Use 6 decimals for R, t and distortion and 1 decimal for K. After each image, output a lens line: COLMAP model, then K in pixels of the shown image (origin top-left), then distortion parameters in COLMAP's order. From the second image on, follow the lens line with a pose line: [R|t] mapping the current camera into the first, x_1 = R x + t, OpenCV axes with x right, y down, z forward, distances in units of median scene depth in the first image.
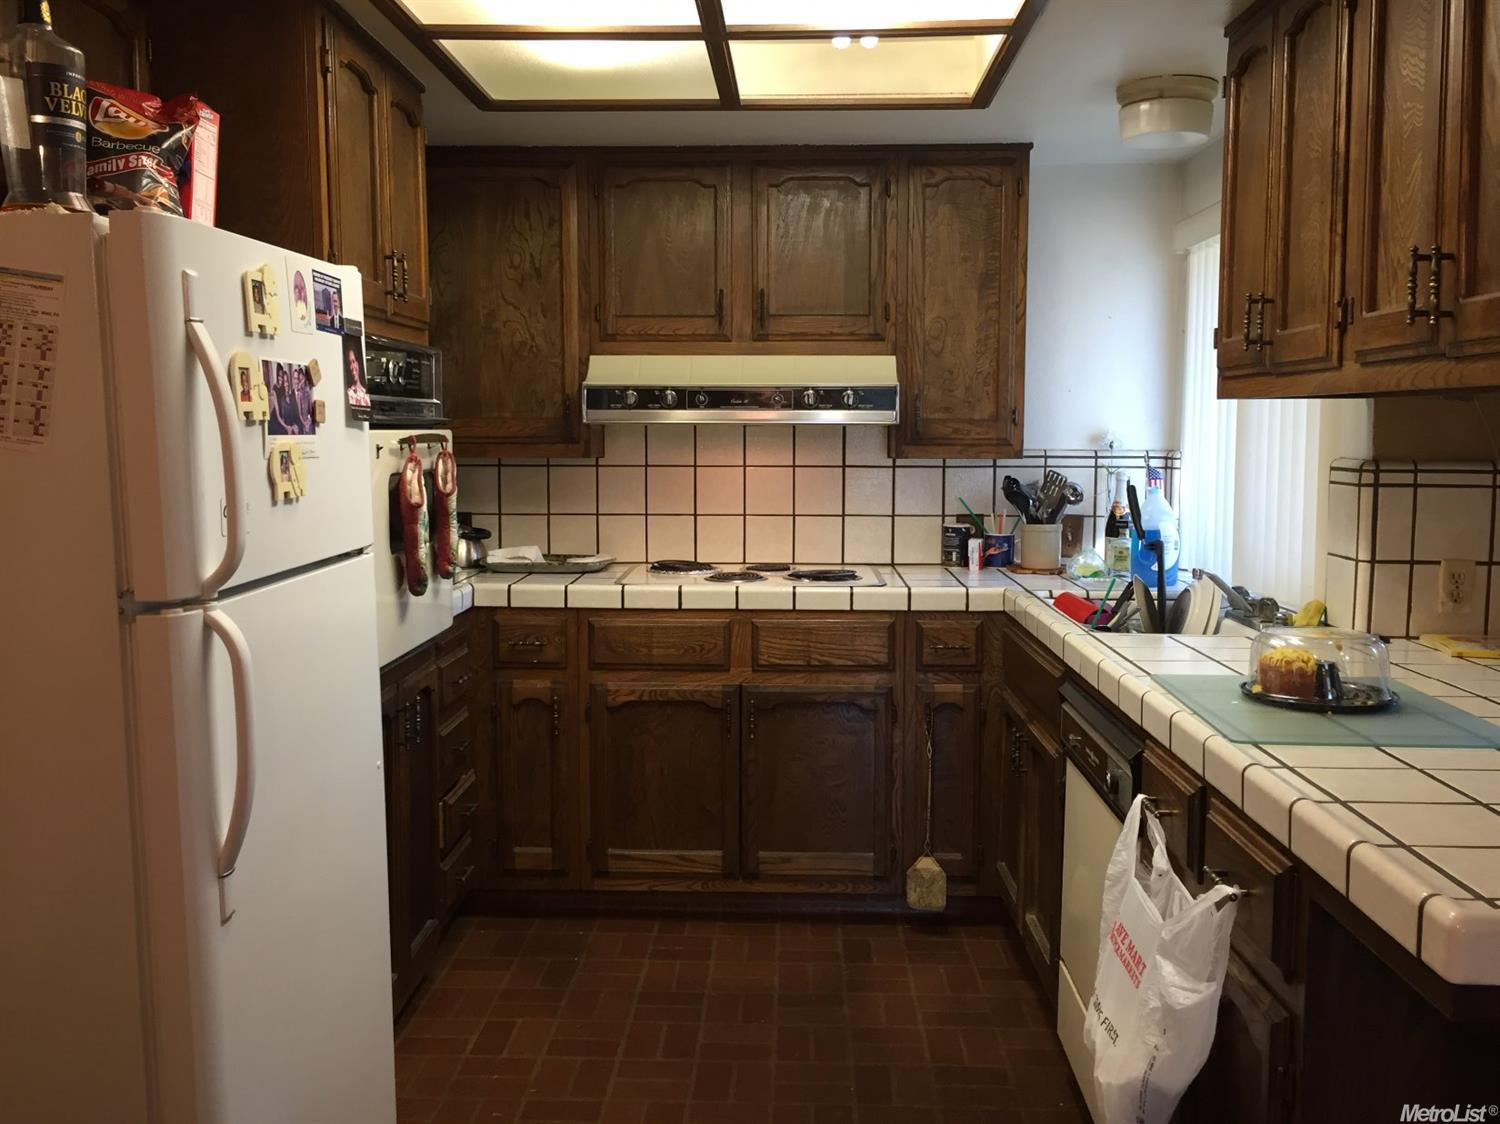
lens RADIAL K [[1302.5, 0, 744.7], [0, 1302.5, 546.9], [0, 0, 1]] dist [0.077210, -0.095252]
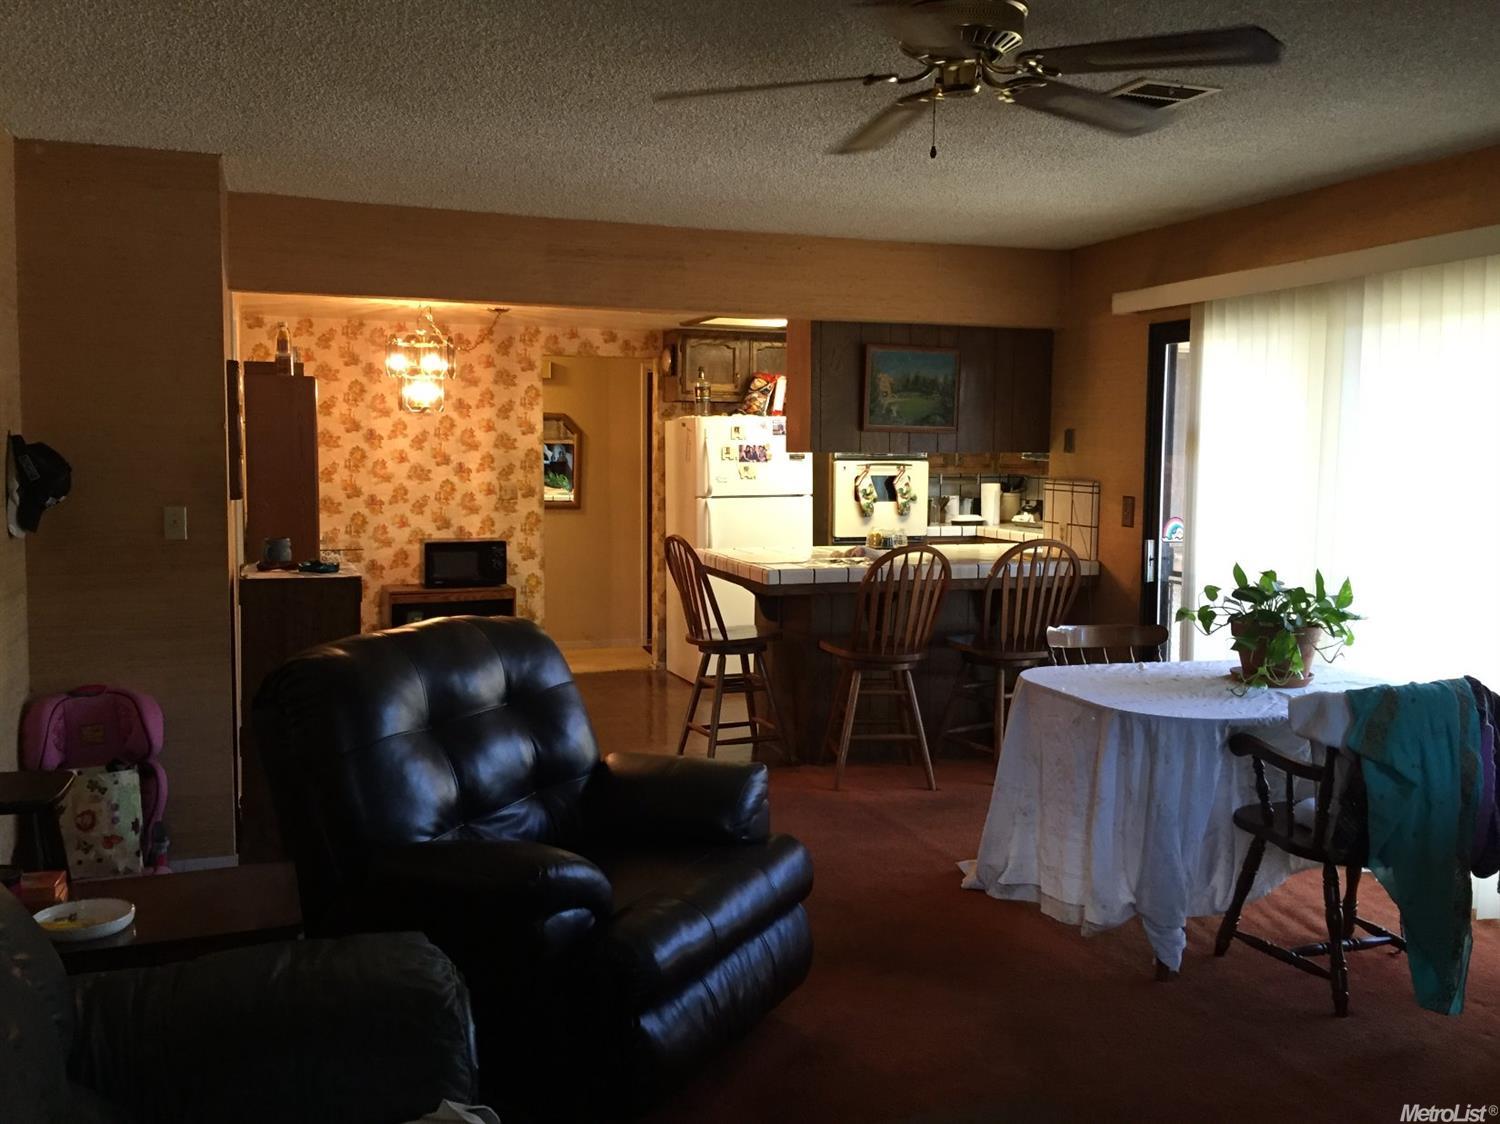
lens RADIAL K [[1302.5, 0, 751.5], [0, 1302.5, 563.2], [0, 0, 1]] dist [0.077210, -0.095252]
pose [[0.368665, 0.084102, -0.925750, 1.835476], [-0.090823, 0.994393, 0.054170, 0.003762], [0.925115, 0.064109, 0.374236, -0.266227]]
